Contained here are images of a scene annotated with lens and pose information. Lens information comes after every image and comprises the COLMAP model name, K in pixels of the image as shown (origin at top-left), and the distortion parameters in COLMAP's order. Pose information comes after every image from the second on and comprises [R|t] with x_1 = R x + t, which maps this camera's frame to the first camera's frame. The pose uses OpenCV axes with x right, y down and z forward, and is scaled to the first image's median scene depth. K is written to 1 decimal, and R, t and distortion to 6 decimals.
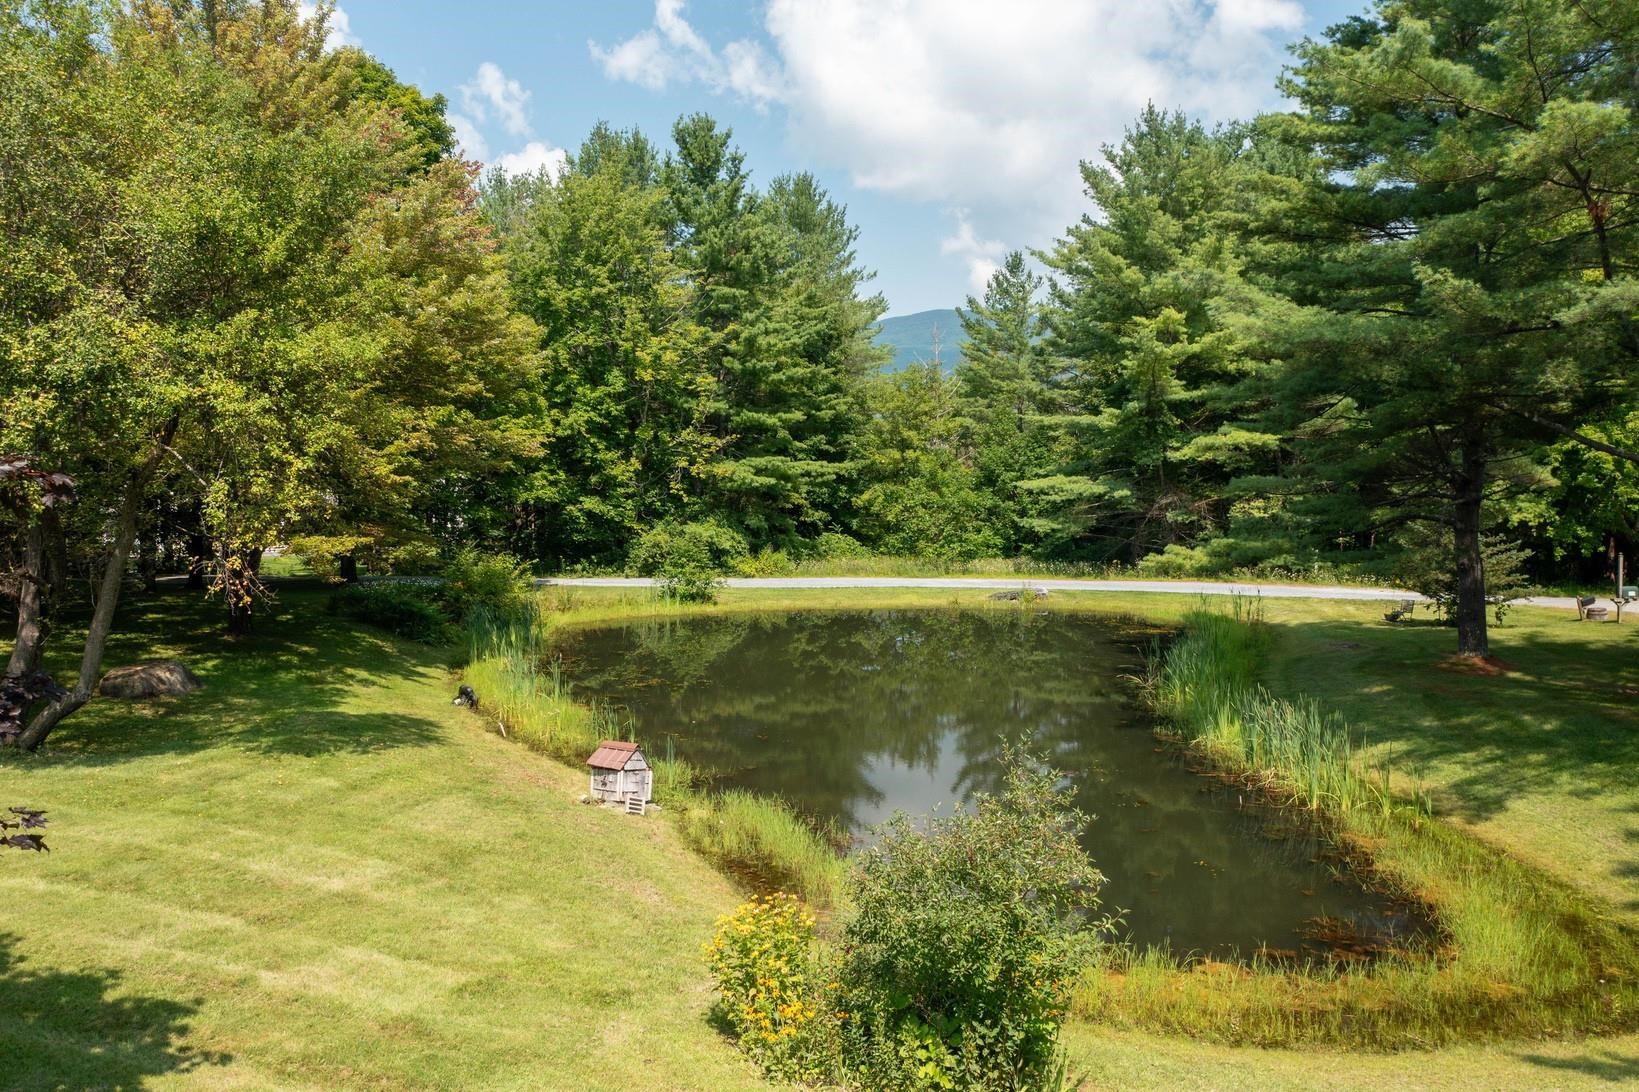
lens RADIAL K [[1310.0, 0, 811.0], [0, 1310.0, 537.7], [0, 0, 1]] dist [-0.014324, 0.010138]
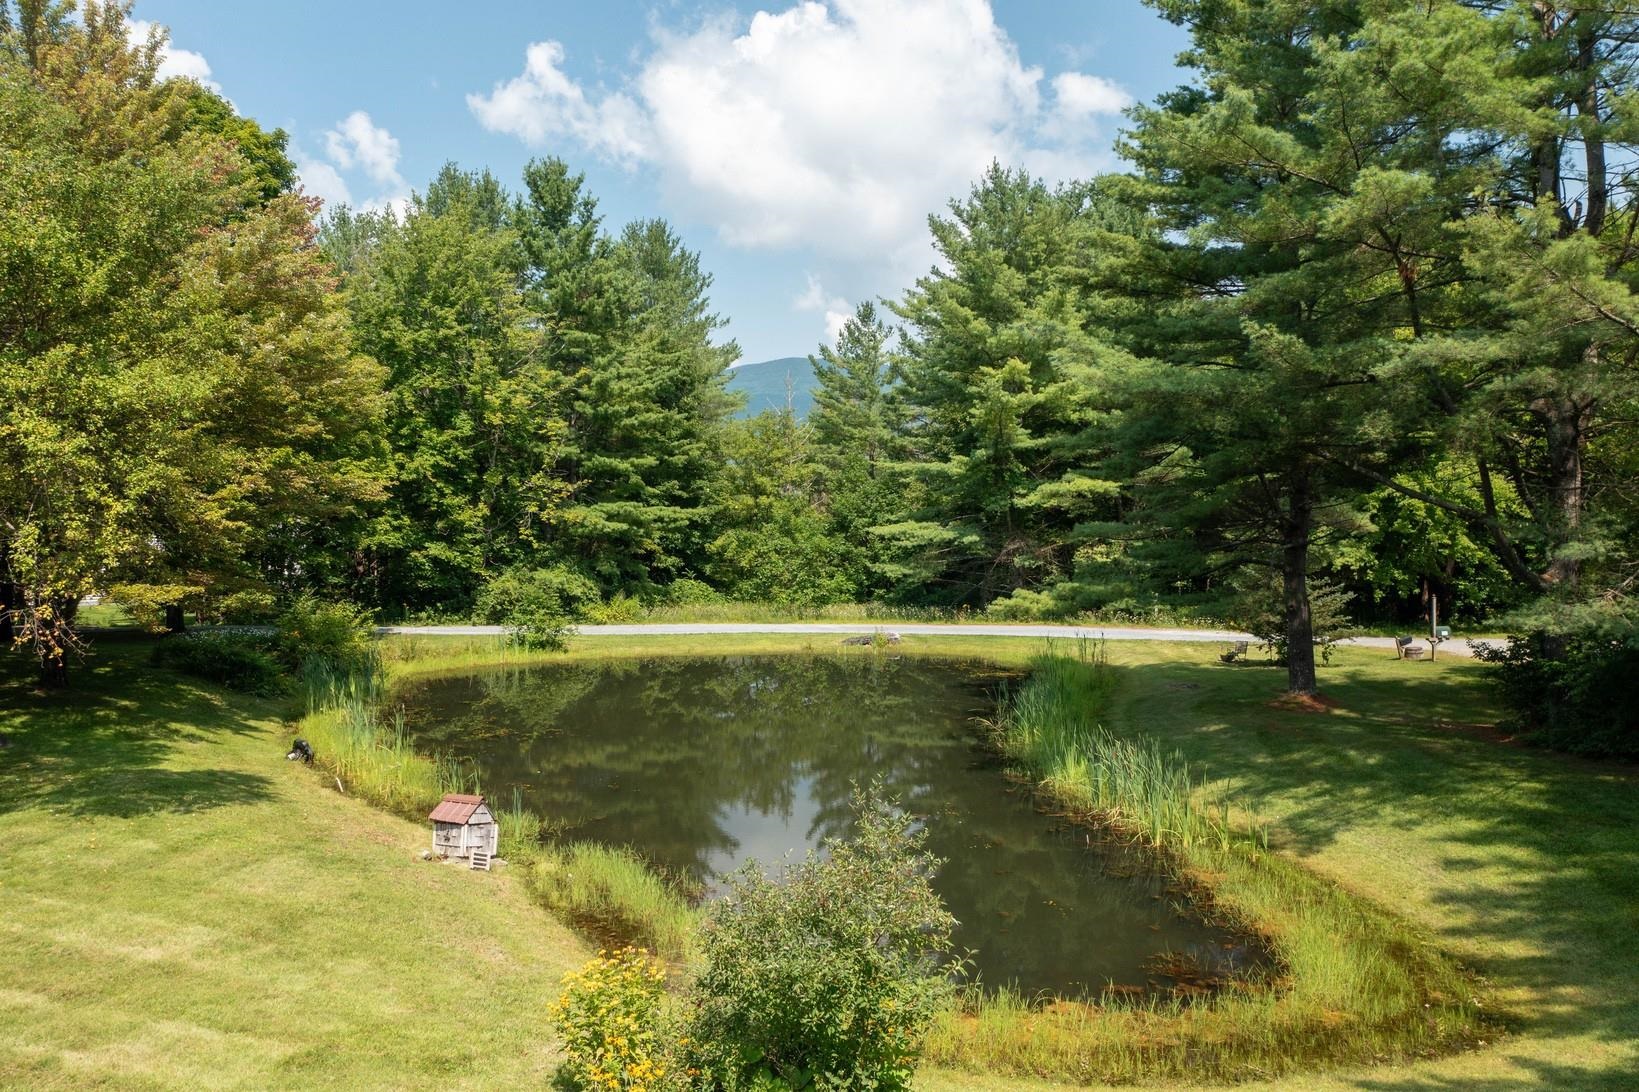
lens RADIAL K [[1310.0, 0, 813.1], [0, 1310.0, 536.7], [0, 0, 1]] dist [-0.014324, 0.010138]
pose [[0.993637, 0.000040, 0.112626, 0.000904], [0.004023, 0.999349, -0.035848, 0.000558], [-0.112554, 0.036073, 0.992991, 0.002409]]
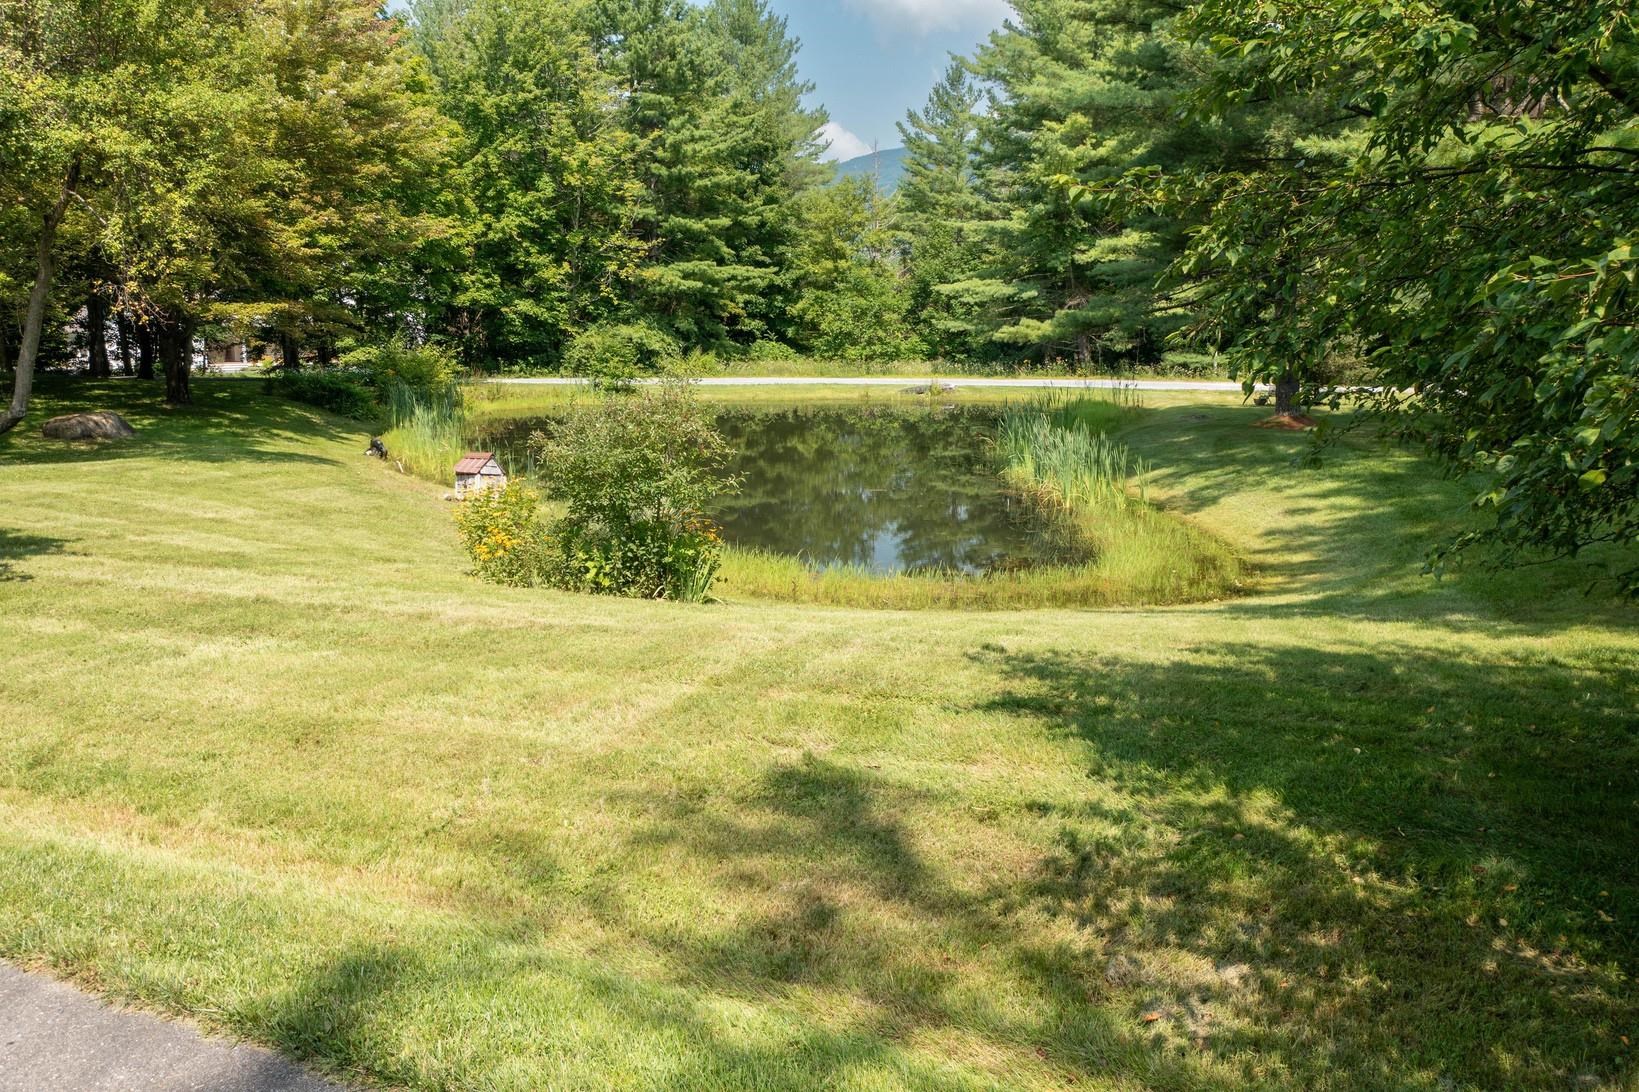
lens RADIAL K [[1310.0, 0, 810.2], [0, 1310.0, 538.8], [0, 0, 1]] dist [-0.014324, 0.010138]
pose [[0.999955, -0.004536, 0.008276, 0.084013], [0.003495, 0.992564, 0.121677, 0.053252], [-0.008767, -0.121643, 0.992535, -0.108266]]
